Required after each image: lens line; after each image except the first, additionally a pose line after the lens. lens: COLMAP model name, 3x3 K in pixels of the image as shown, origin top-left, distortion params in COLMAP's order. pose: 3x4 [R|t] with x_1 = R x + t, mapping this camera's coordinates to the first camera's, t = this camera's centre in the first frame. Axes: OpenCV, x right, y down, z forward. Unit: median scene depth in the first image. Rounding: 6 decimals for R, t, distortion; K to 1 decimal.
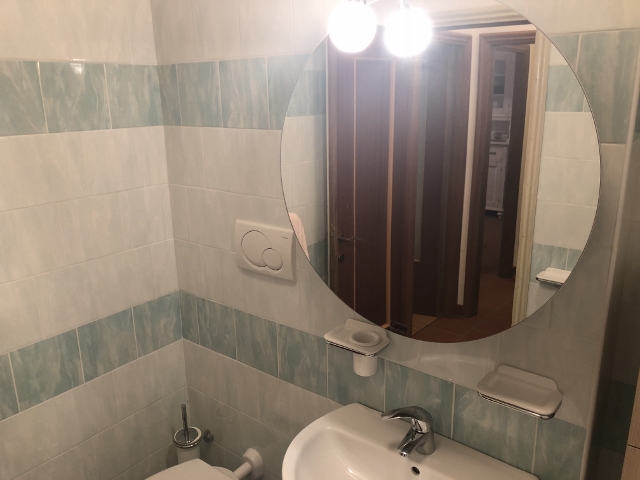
lens RADIAL K [[532.4, 0, 318.7], [0, 532.4, 231.0], [0, 0, 1]] dist [0.049480, -0.044710]
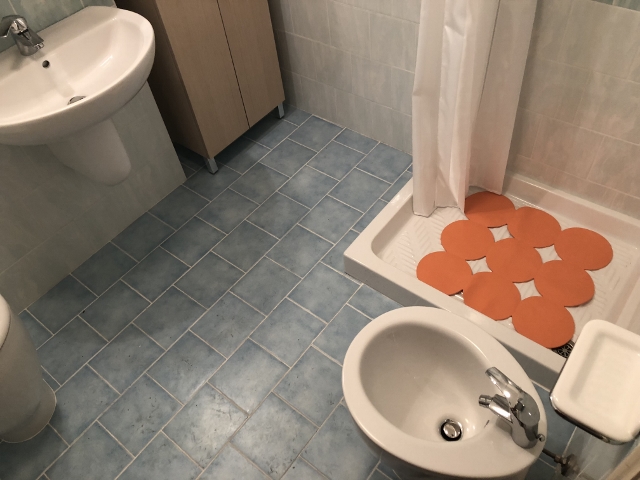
lens RADIAL K [[532.4, 0, 318.7], [0, 532.4, 231.0], [0, 0, 1]] dist [0.049480, -0.044710]
pose [[0.005065, -0.749678, 0.661783, -0.704004], [0.351701, 0.620845, 0.700612, 0.040409], [-0.936099, 0.229201, 0.266808, 0.159363]]
